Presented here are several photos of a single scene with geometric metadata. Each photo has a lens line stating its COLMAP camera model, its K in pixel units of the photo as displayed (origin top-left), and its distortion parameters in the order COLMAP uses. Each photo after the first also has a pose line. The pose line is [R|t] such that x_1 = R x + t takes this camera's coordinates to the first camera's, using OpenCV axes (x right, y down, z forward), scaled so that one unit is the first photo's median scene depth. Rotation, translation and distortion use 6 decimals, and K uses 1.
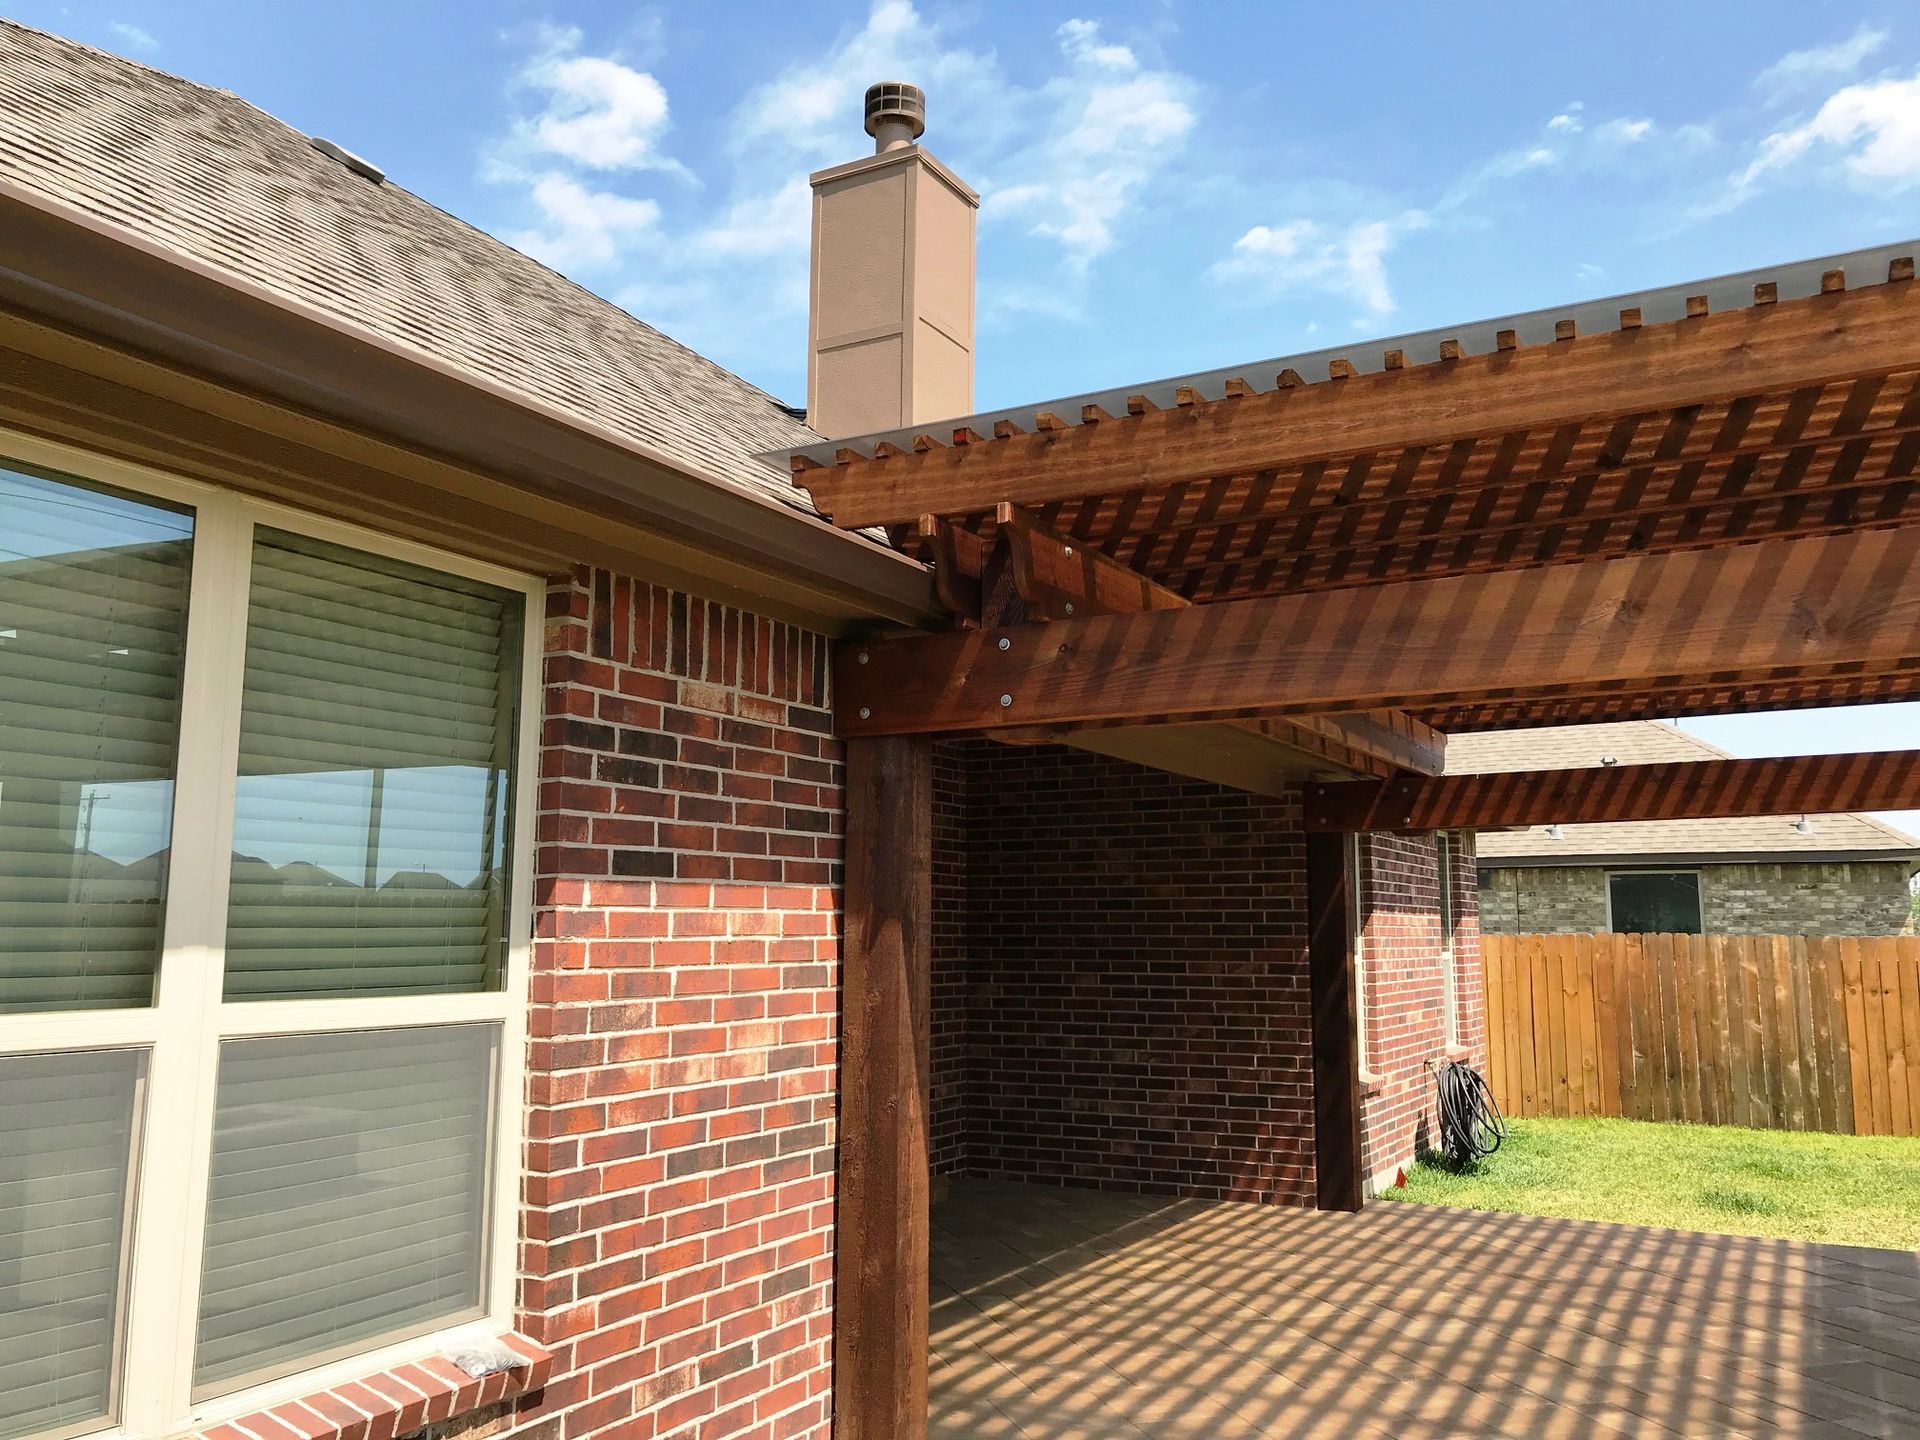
lens RADIAL K [[1561.0, 0, 957.9], [0, 1561.0, 727.8], [0, 0, 1]] dist [0.039202, -0.010553]
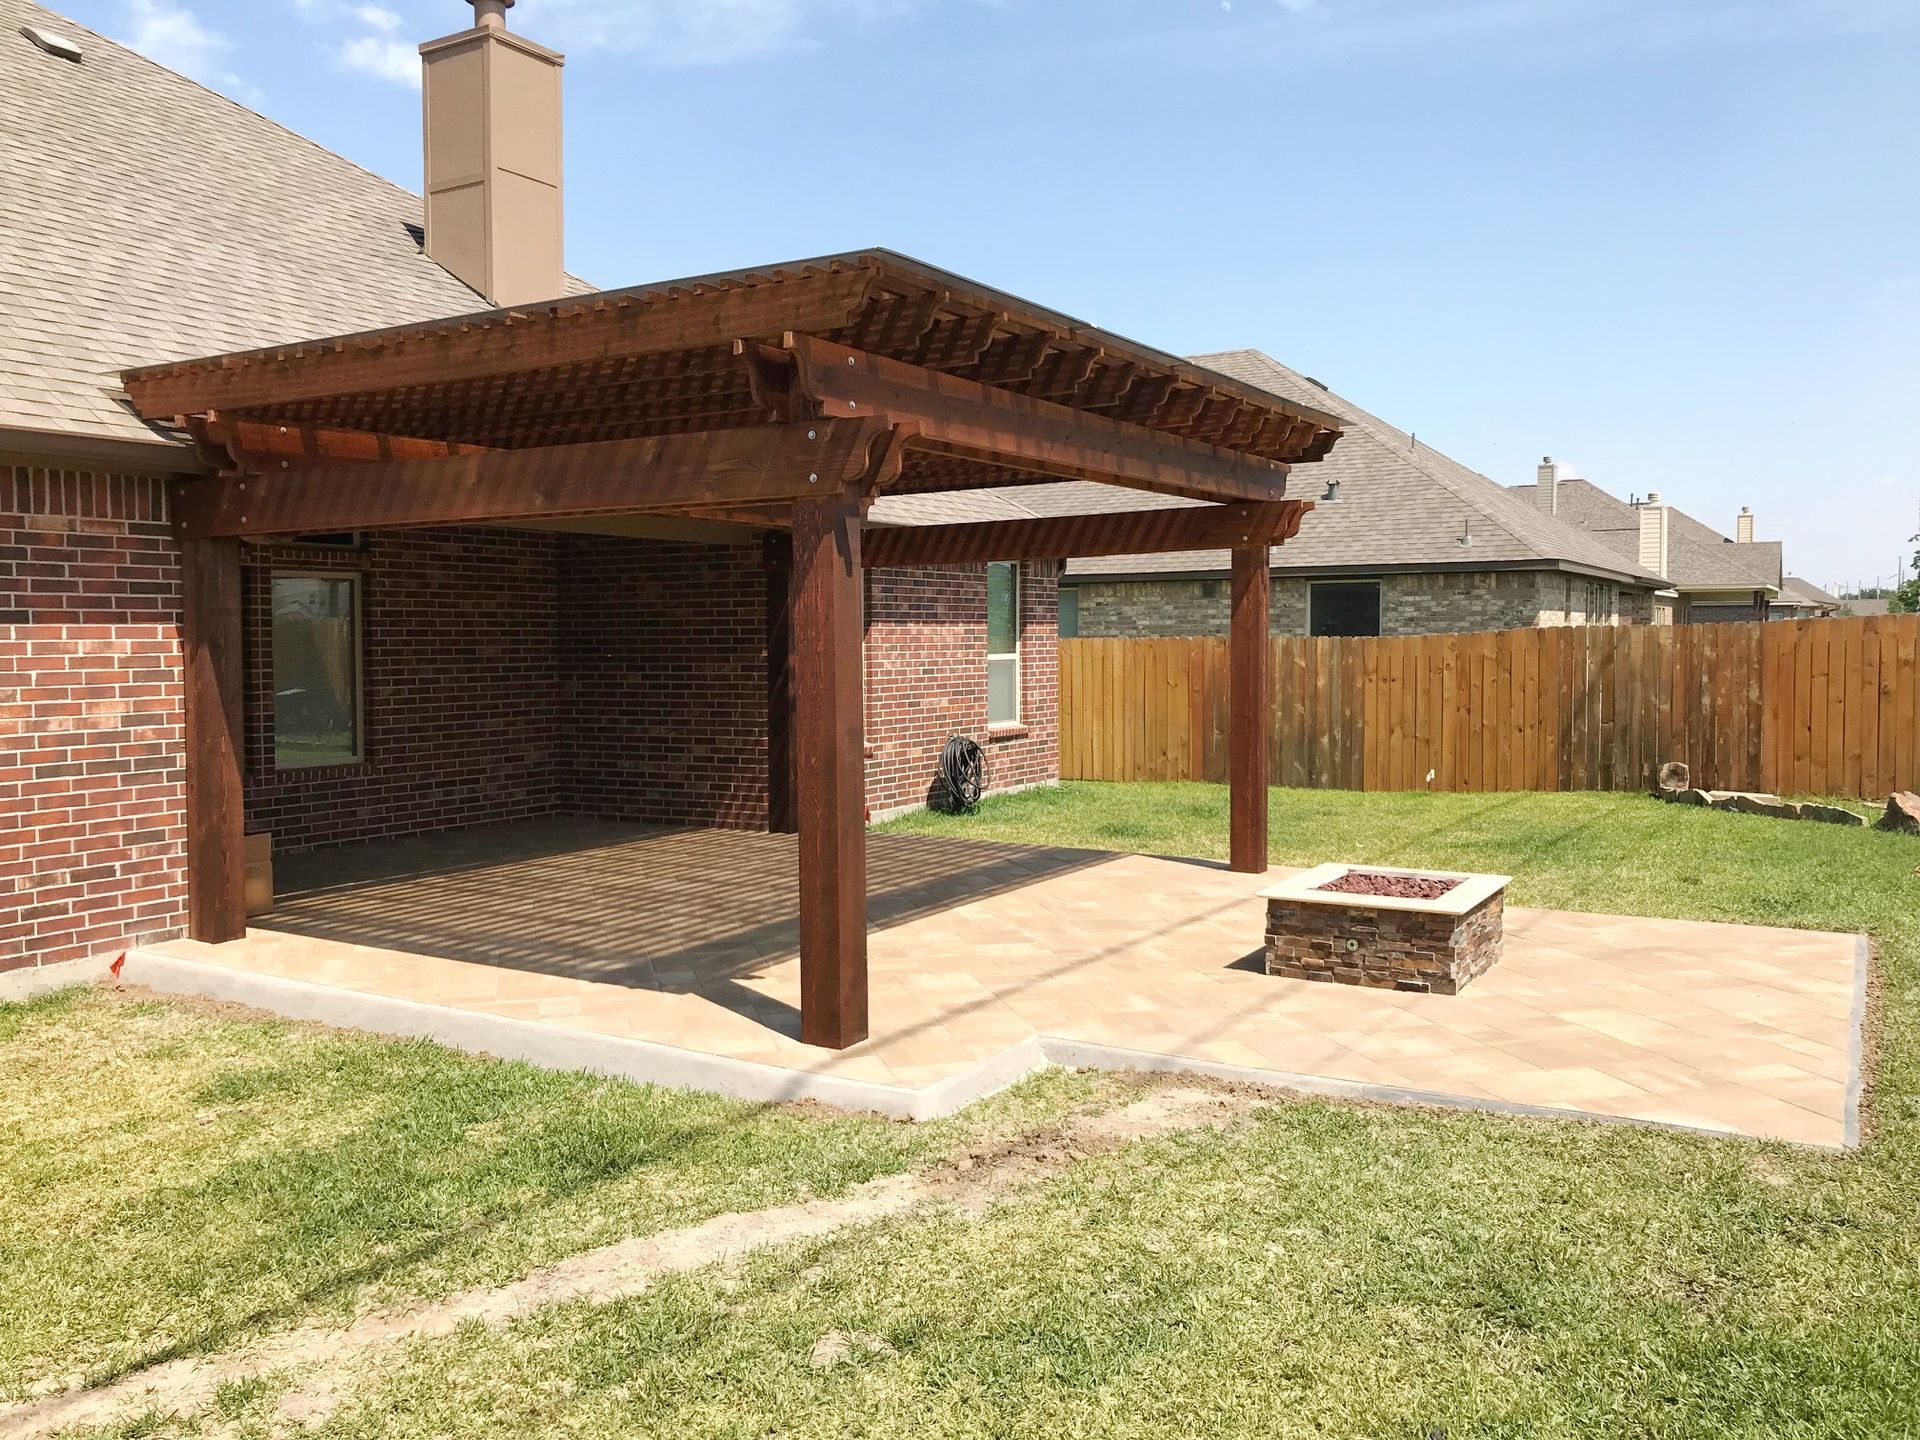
lens RADIAL K [[1561.0, 0, 956.3], [0, 1561.0, 711.3], [0, 0, 1]] dist [0.039202, -0.010553]
pose [[0.998981, -0.006445, -0.044660, 0.445151], [0.014332, 0.983813, 0.178622, -0.053984], [0.042786, -0.179080, 0.982904, -0.365198]]
